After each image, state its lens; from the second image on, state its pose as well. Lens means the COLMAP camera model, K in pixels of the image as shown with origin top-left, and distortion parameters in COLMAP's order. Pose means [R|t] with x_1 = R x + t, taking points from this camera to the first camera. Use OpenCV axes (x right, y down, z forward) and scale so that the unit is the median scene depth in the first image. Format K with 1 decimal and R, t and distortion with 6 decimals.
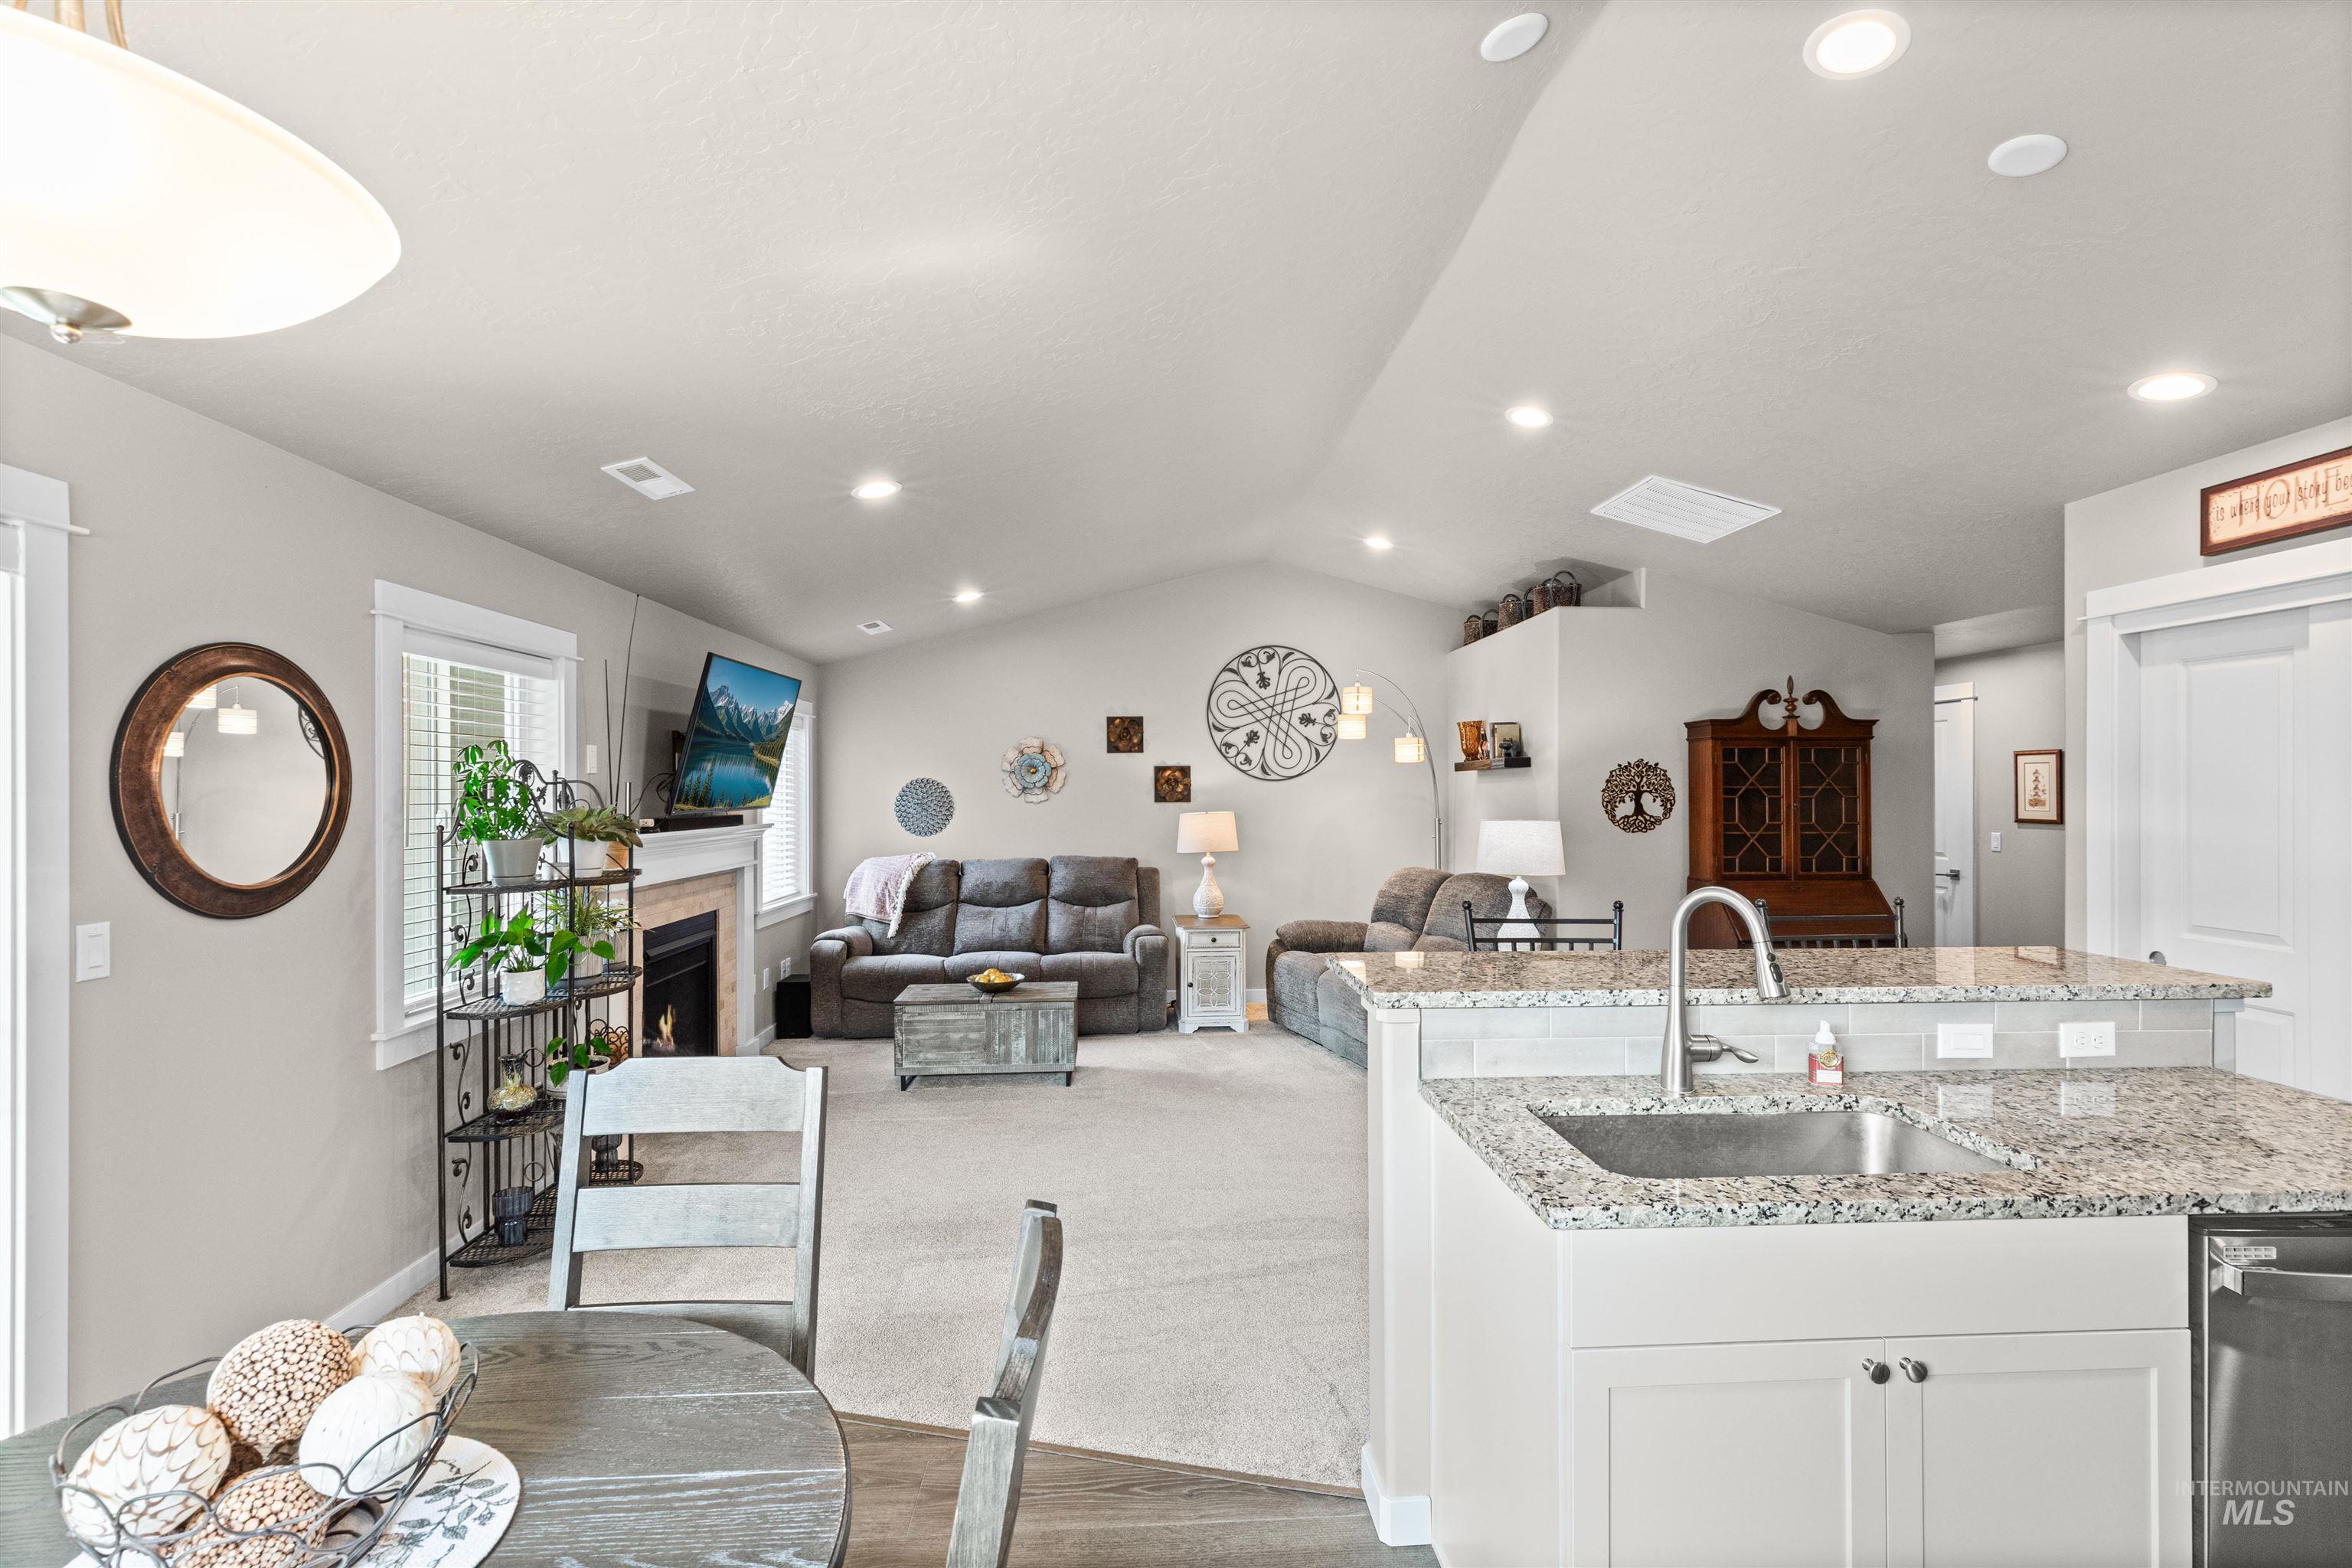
lens RADIAL K [[1070.9, 0, 1186.3], [0, 1070.9, 796.1], [0, 0, 1]] dist [0.004405, -0.002223]
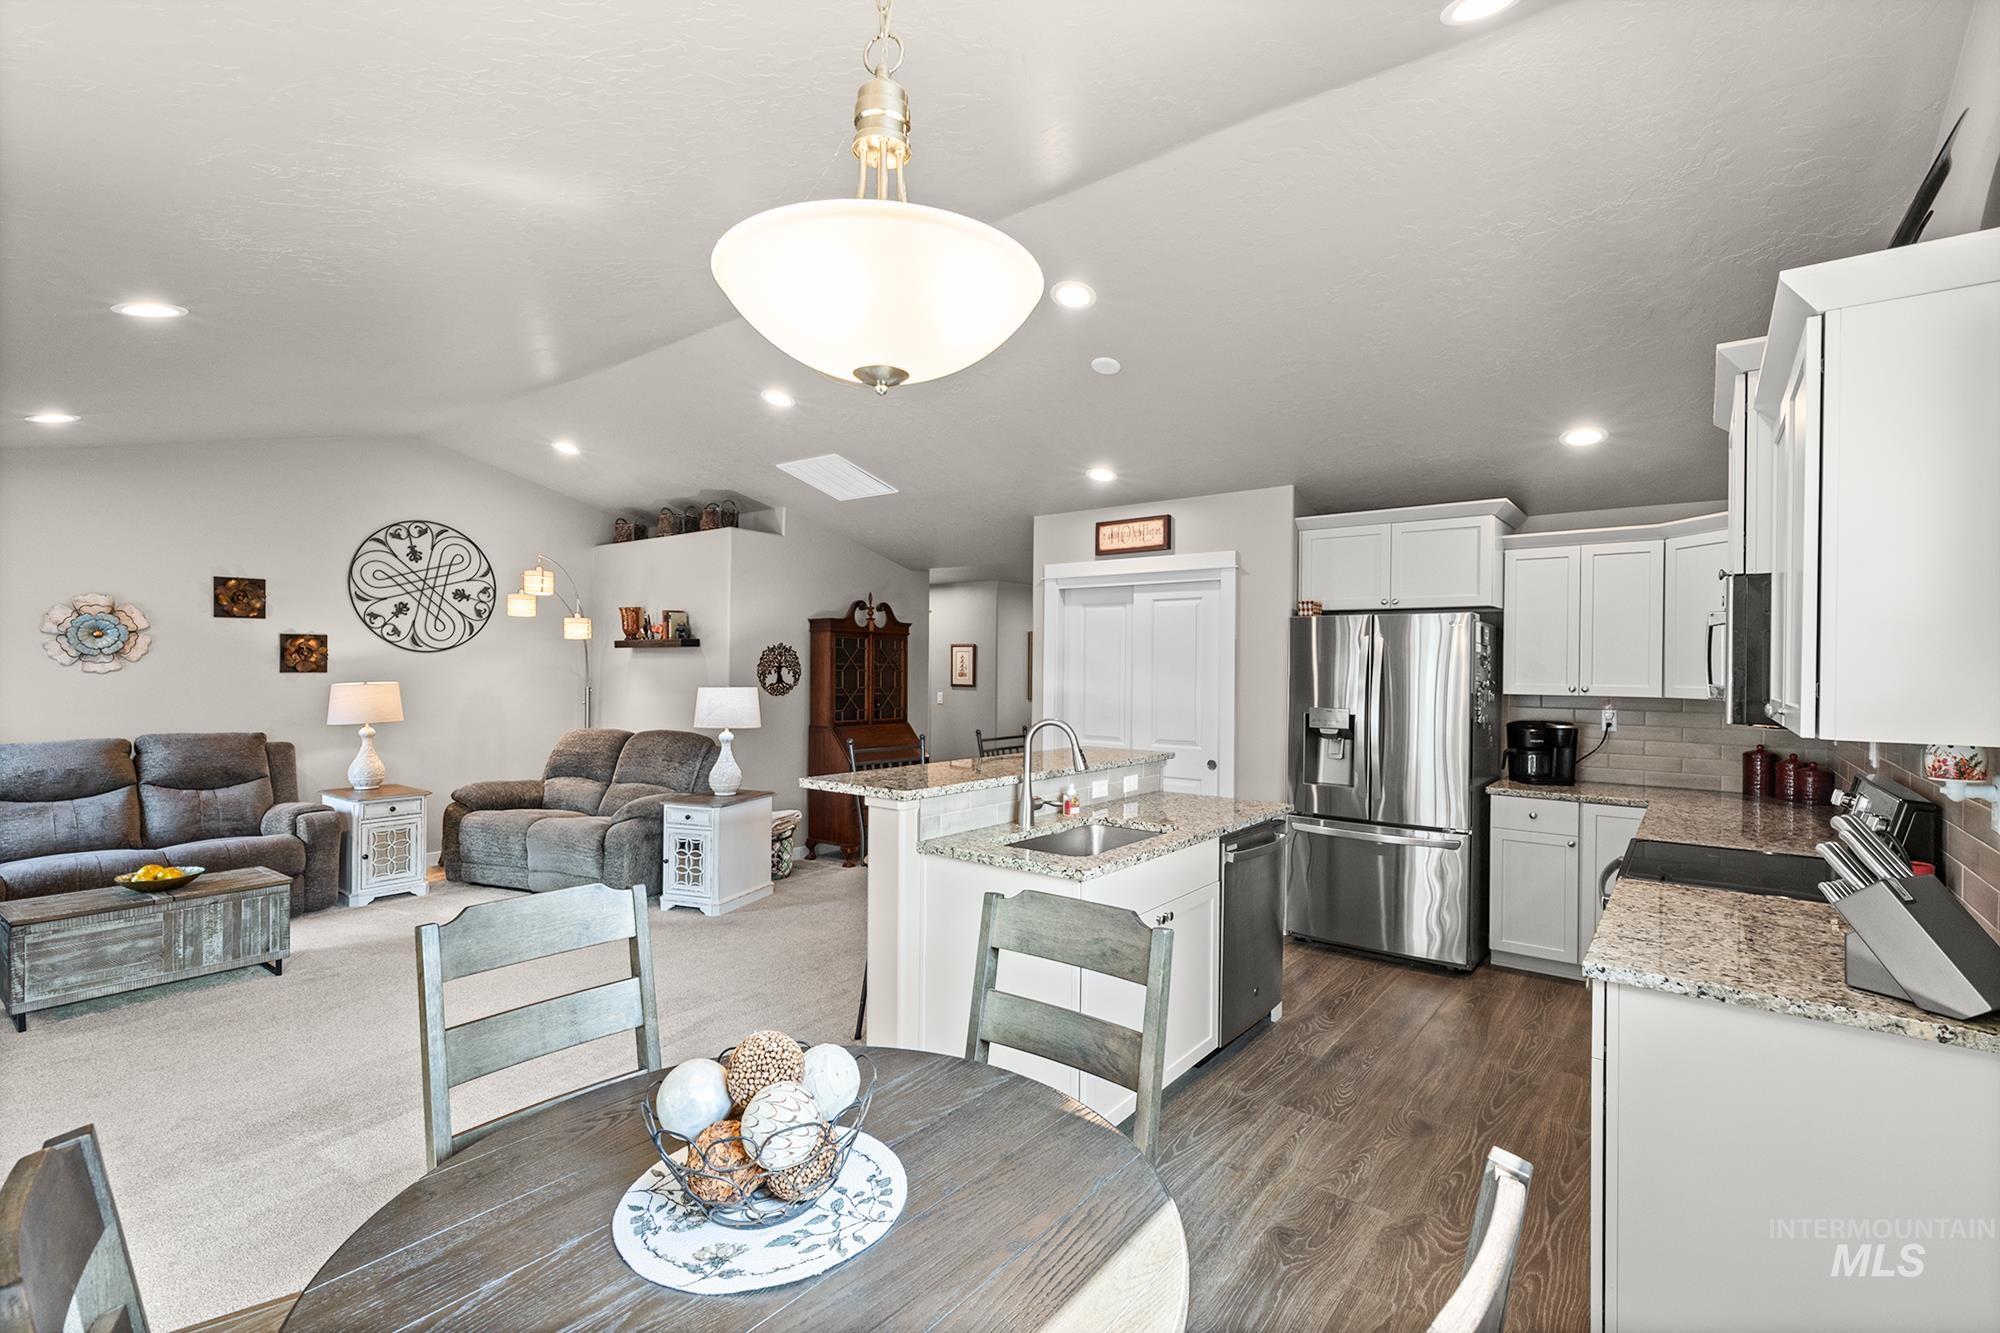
lens RADIAL K [[910.6, 0, 1025.6], [0, 910.6, 672.9], [0, 0, 1]] dist [0.004405, -0.002223]
pose [[0.642481, 0.003894, 0.766292, -0.264725], [-0.007617, 0.999970, 0.001305, 0.000184], [-0.766264, -0.006676, 0.642492, -0.009812]]
